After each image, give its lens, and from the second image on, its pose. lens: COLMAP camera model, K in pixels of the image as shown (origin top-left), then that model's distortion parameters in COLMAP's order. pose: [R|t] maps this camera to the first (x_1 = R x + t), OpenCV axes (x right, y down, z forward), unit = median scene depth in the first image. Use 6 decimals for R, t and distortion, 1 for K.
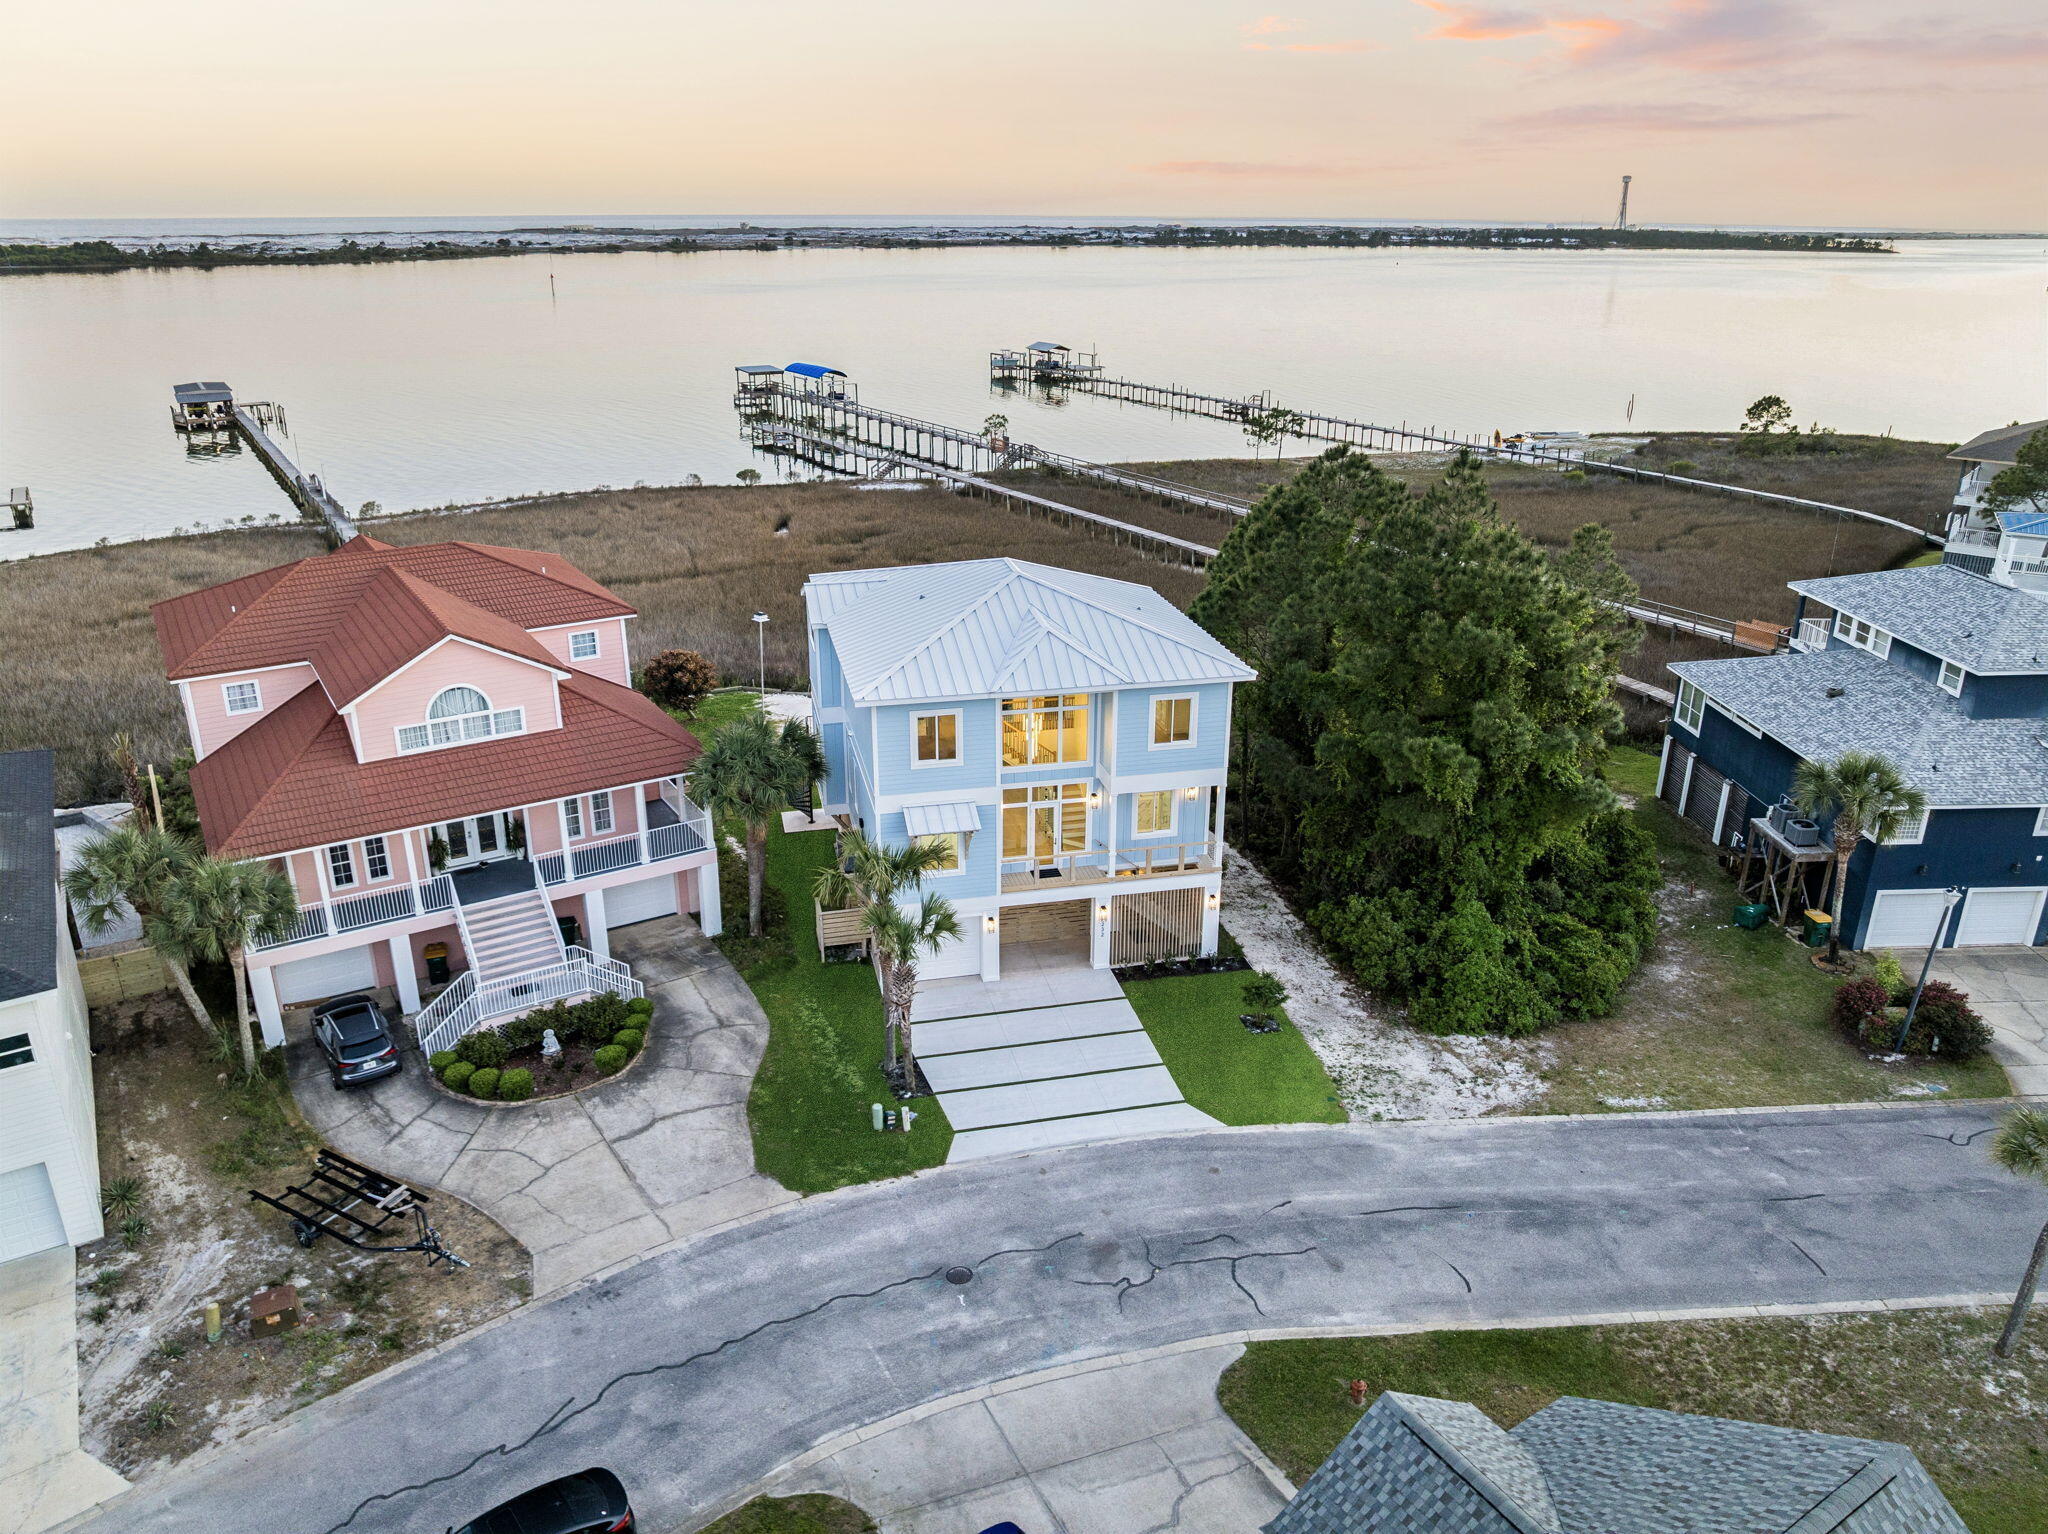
lens RADIAL K [[1439.6, 0, 1030.2], [0, 1439.6, 773.9], [0, 0, 1]] dist [-0.044358, 0.016278]
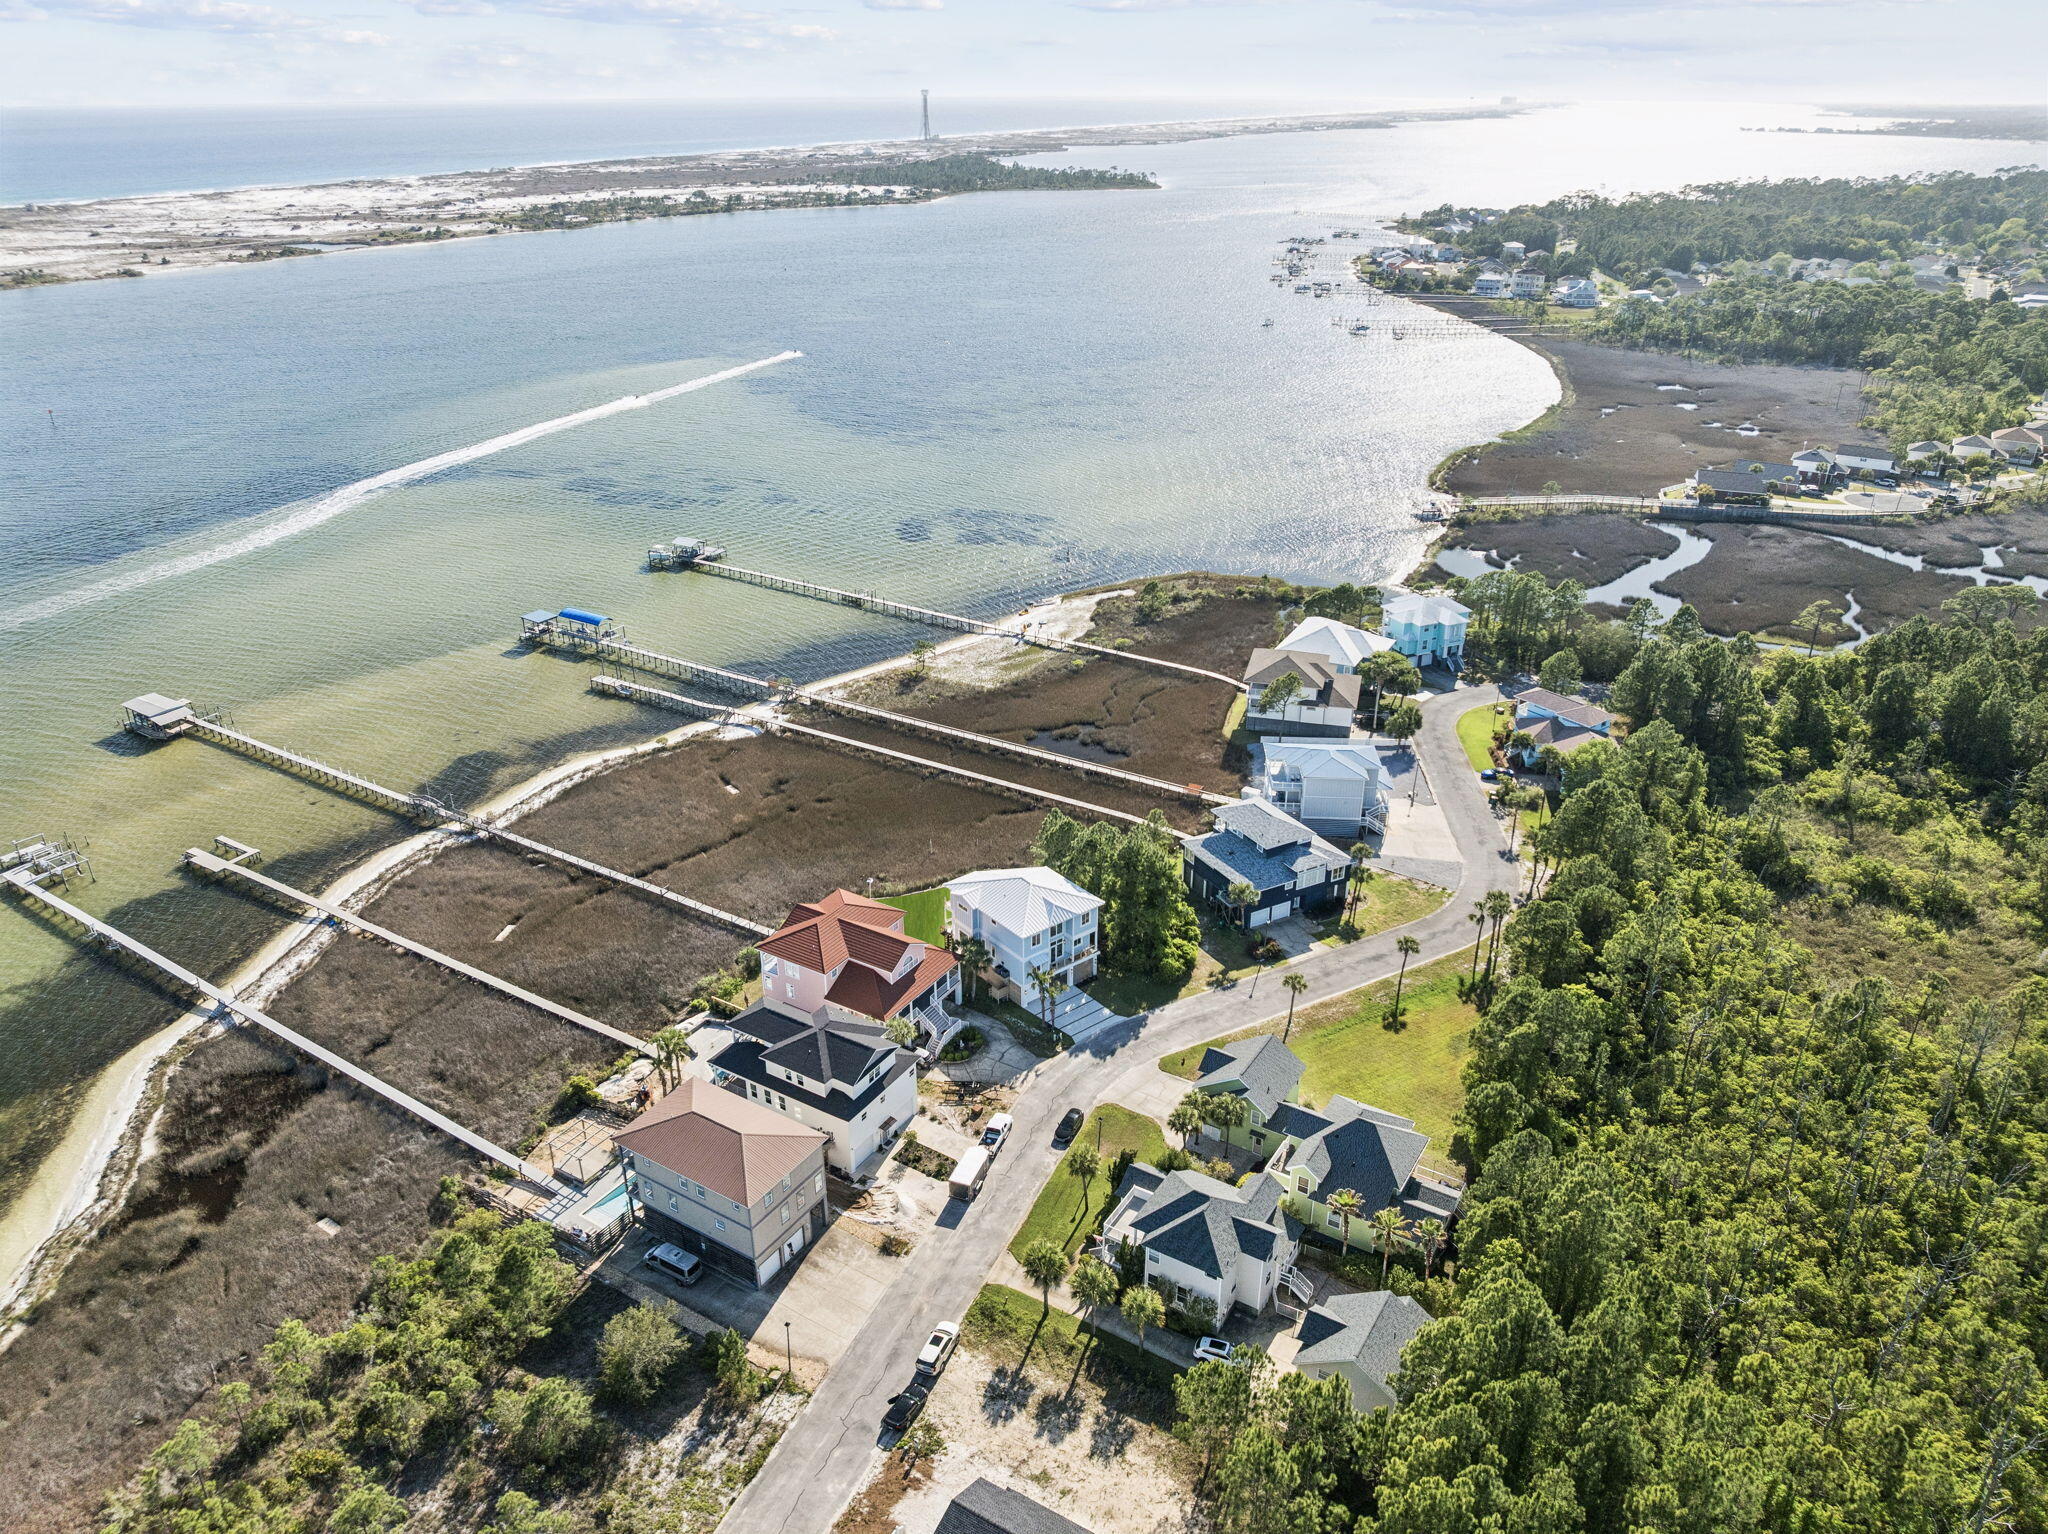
lens RADIAL K [[1439.6, 0, 1026.0], [0, 1439.6, 777.1], [0, 0, 1]] dist [-0.044358, 0.016278]
pose [[0.903613, -0.195512, 0.381129, -1.380336], [0.166383, 0.980096, 0.108295, -0.820009], [-0.394716, -0.034443, 0.918157, -2.344250]]
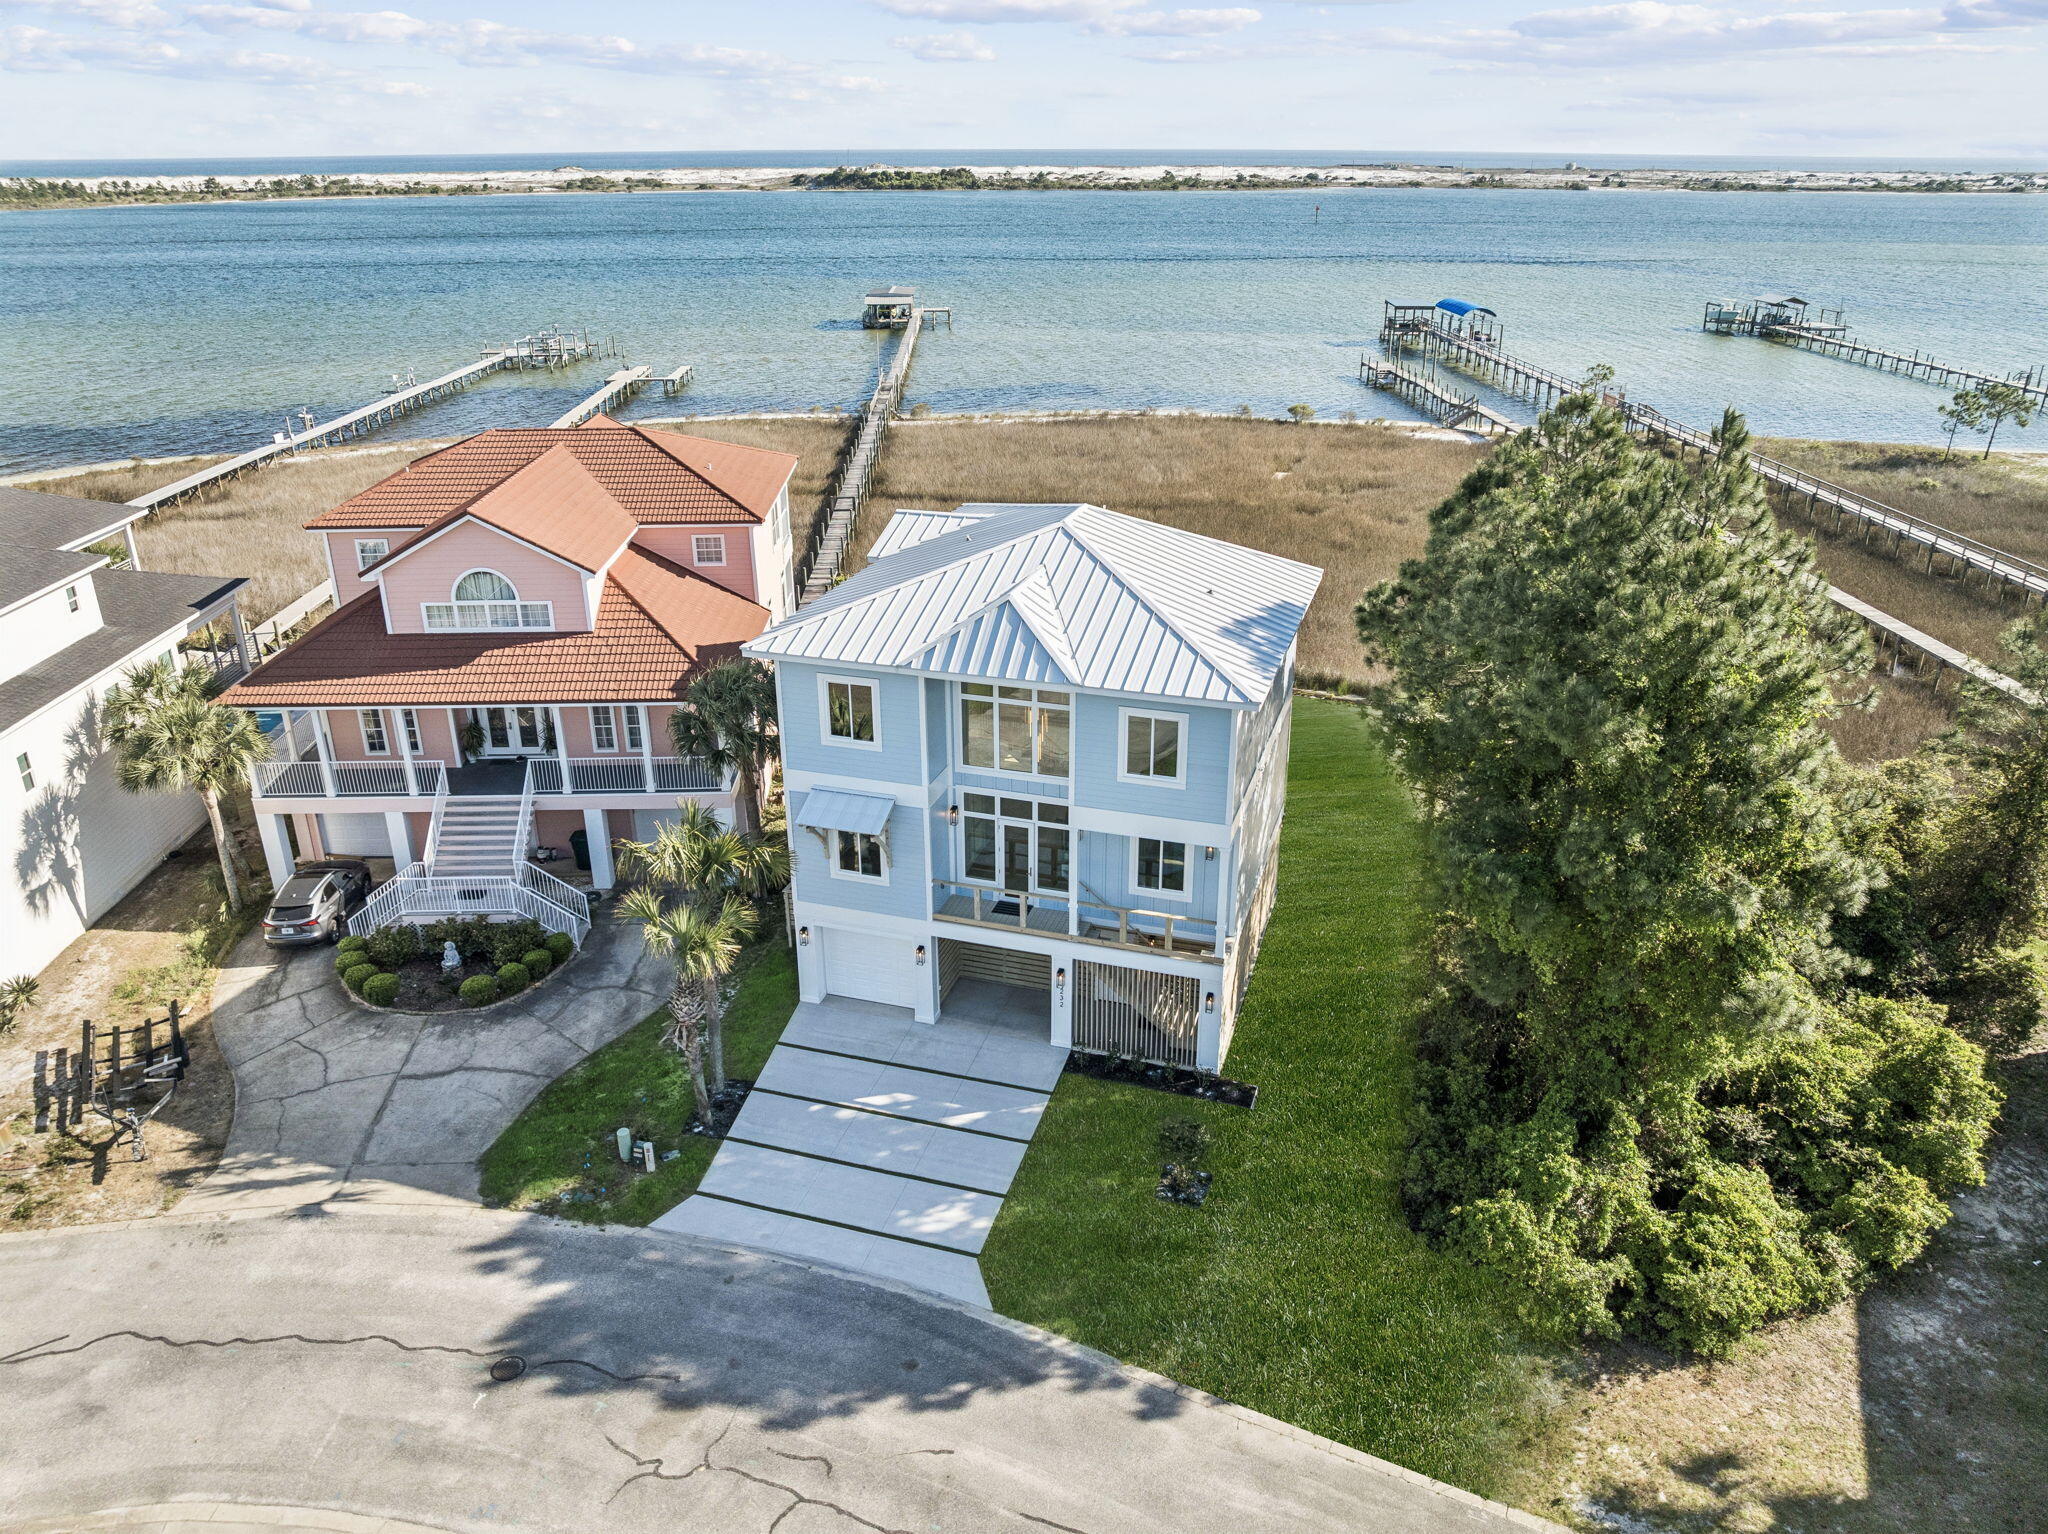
lens RADIAL K [[1439.6, 0, 1033.1], [0, 1439.6, 761.6], [0, 0, 1]] dist [-0.044358, 0.016278]
pose [[0.862184, 0.194986, -0.467567, 0.382755], [-0.181166, 0.980599, 0.074866, -0.072619], [0.473093, 0.020159, 0.880782, 0.323372]]
